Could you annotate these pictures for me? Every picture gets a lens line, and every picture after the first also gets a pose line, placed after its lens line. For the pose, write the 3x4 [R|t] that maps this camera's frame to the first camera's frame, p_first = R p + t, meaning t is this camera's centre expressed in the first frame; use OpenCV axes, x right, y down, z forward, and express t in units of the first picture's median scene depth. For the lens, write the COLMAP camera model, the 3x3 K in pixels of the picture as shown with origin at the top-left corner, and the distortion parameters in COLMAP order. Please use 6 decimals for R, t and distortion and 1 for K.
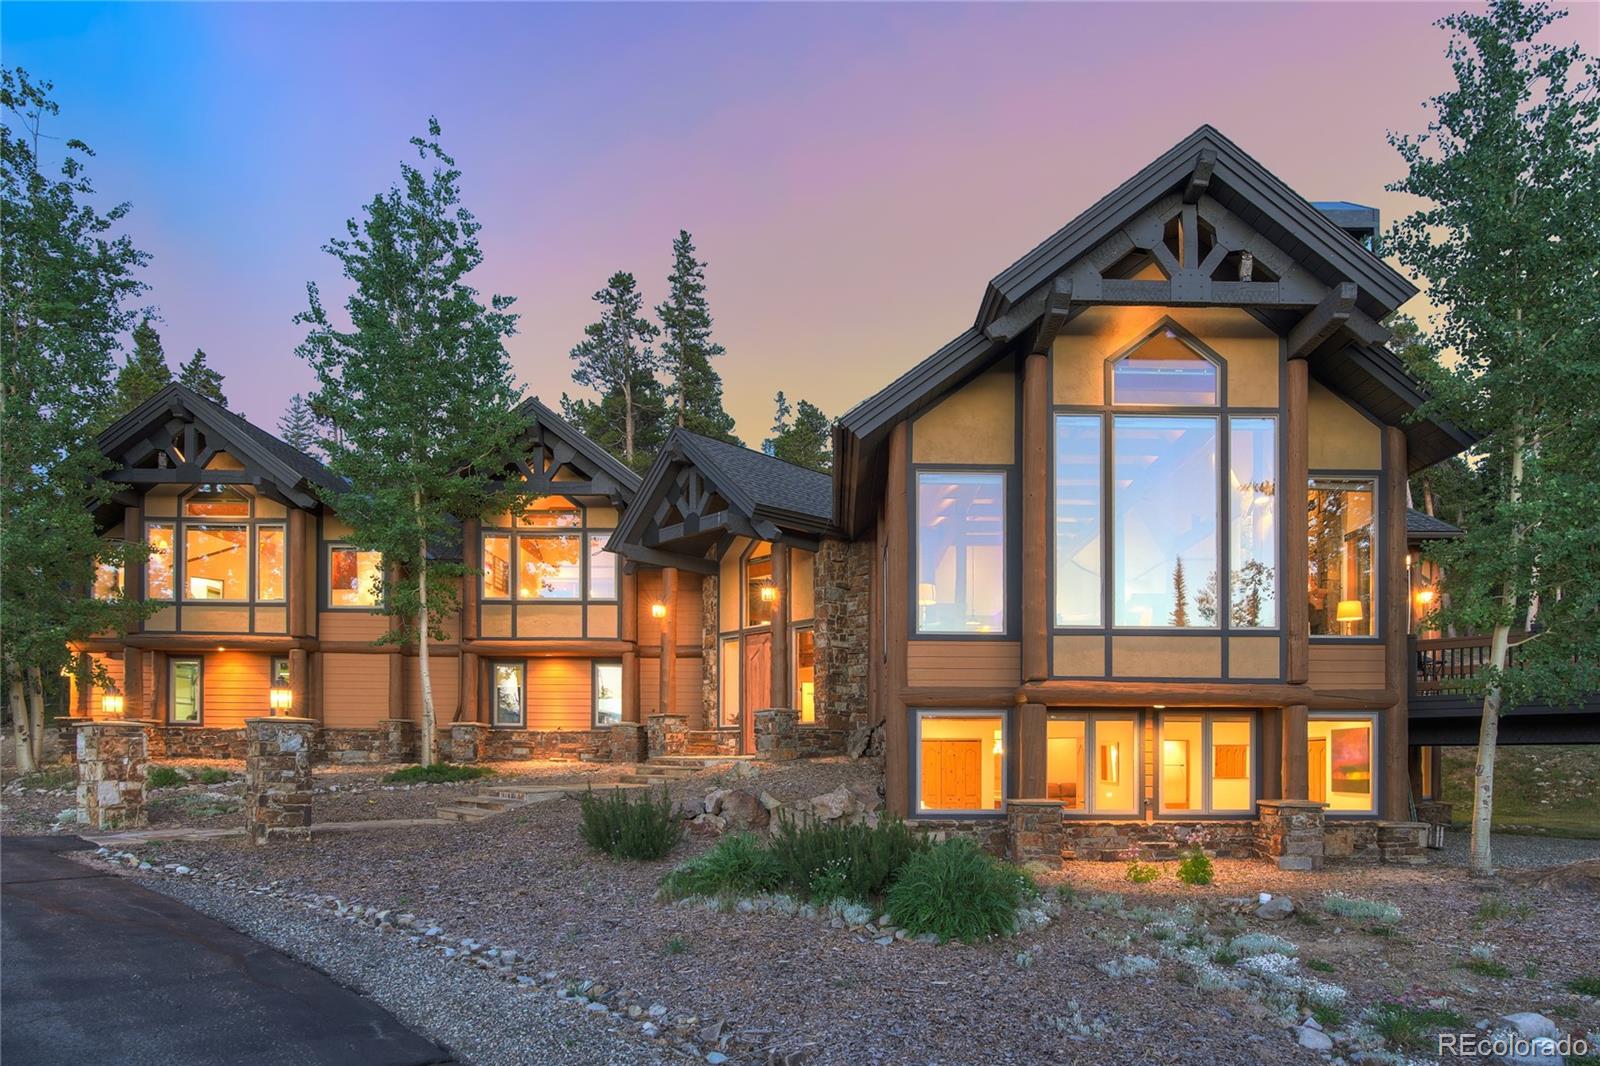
lens RADIAL K [[874.2, 0, 878.1], [0, 874.2, 753.5], [0, 0, 1]] dist [-0.001192, 0.001184]
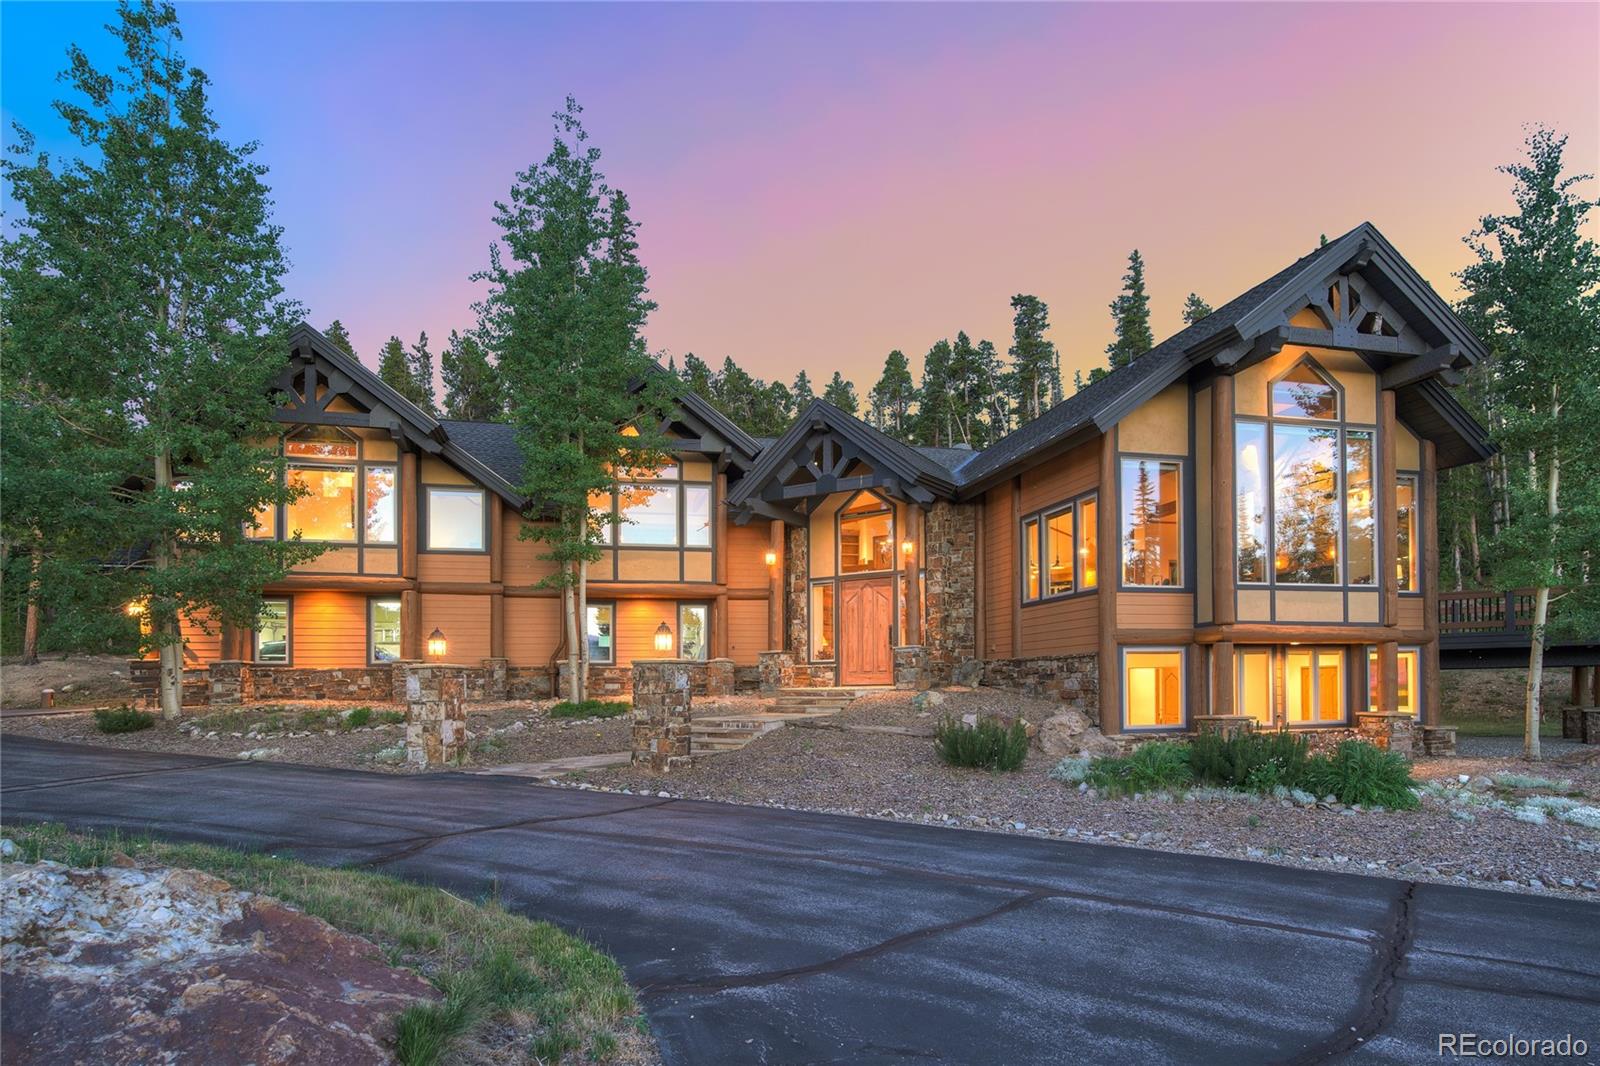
lens RADIAL K [[837.8, 0, 796.6], [0, 837.8, 679.8], [0, 0, 1]] dist [-0.000914, -0.000075]
pose [[0.976188, -0.015993, 0.216334, -0.475078], [0.016913, 0.999854, -0.002403, -0.005531], [-0.216264, 0.006005, 0.976317, -0.054177]]
